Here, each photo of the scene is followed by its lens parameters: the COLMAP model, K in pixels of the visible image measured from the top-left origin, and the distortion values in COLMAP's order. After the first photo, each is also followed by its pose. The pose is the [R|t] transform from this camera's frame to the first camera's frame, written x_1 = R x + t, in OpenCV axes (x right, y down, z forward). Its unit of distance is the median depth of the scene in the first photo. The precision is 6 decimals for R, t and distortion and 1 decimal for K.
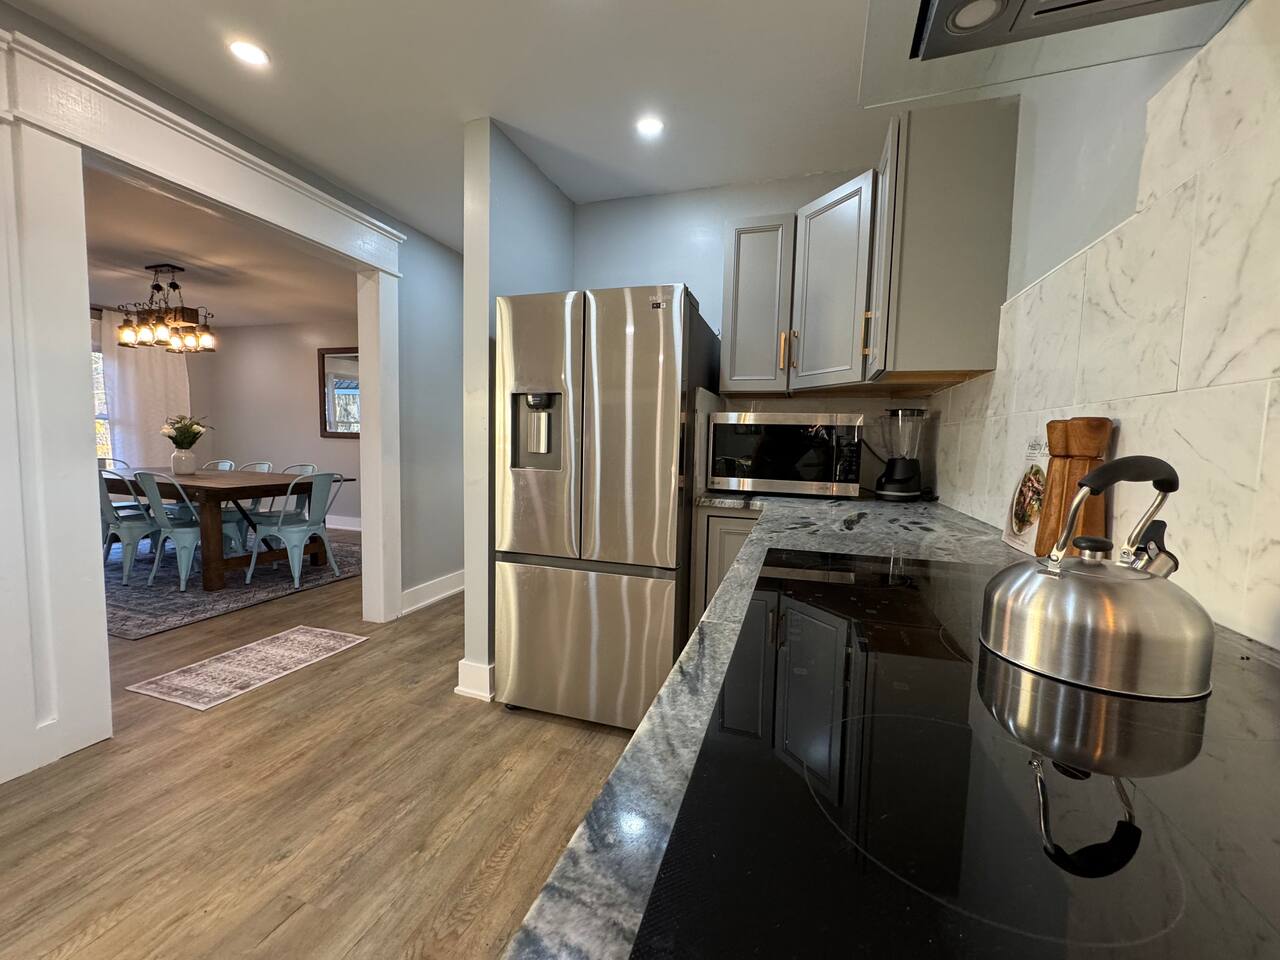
lens RADIAL K [[507.6, 0, 640.0], [0, 507.6, 480.0], [0, 0, 1]] dist [-0.001930, -0.000161]
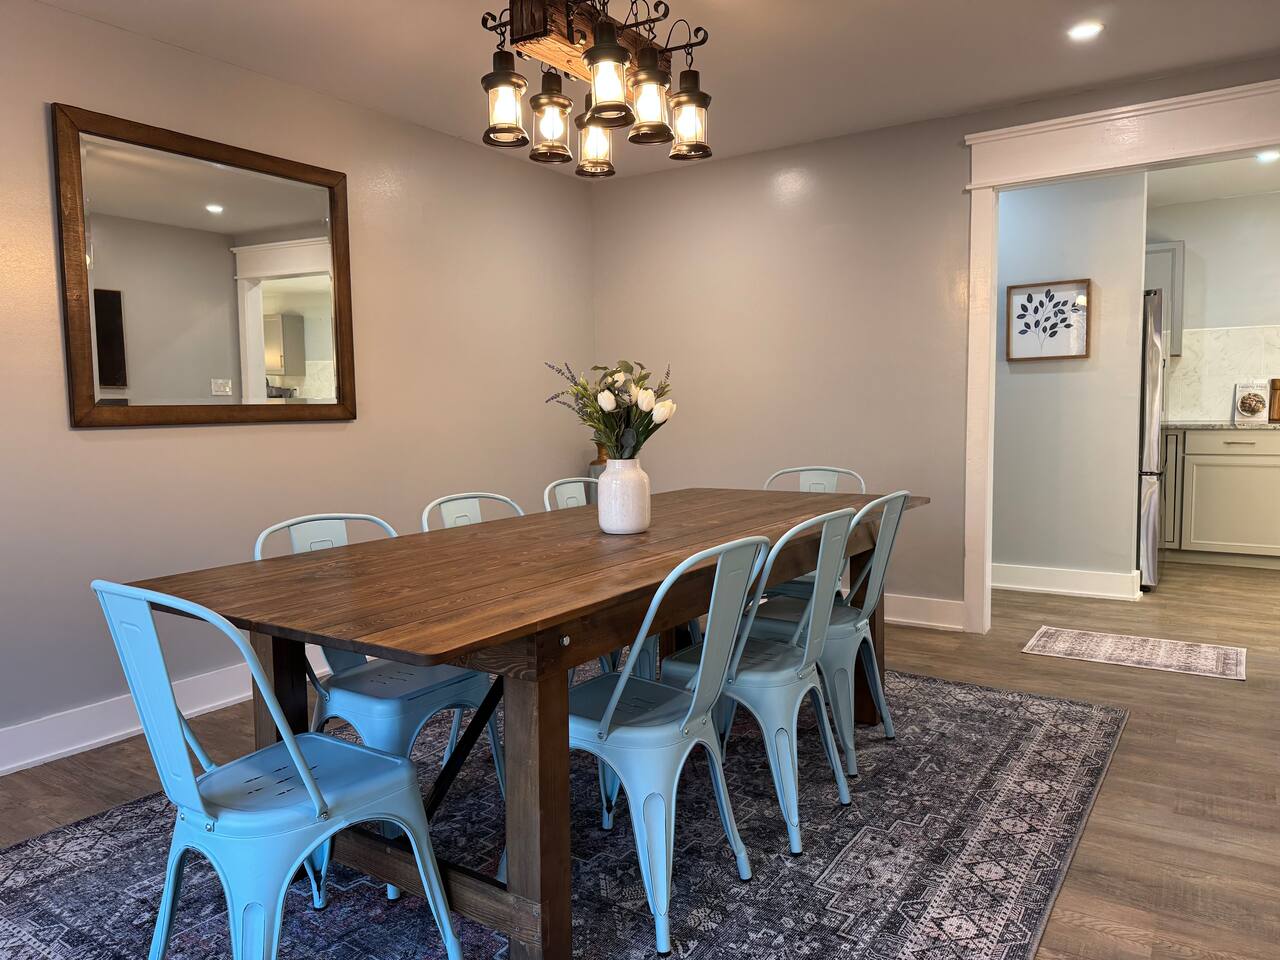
lens RADIAL K [[903.9, 0, 615.9], [0, 903.9, 479.8], [0, 0, 1]] dist [0.002759, 0.000646]
pose [[0.279968, -0.114762, 0.953125, -2.629135], [0.098217, 0.991044, 0.090478, -0.183762], [-0.954972, 0.068282, 0.288732, 1.472333]]
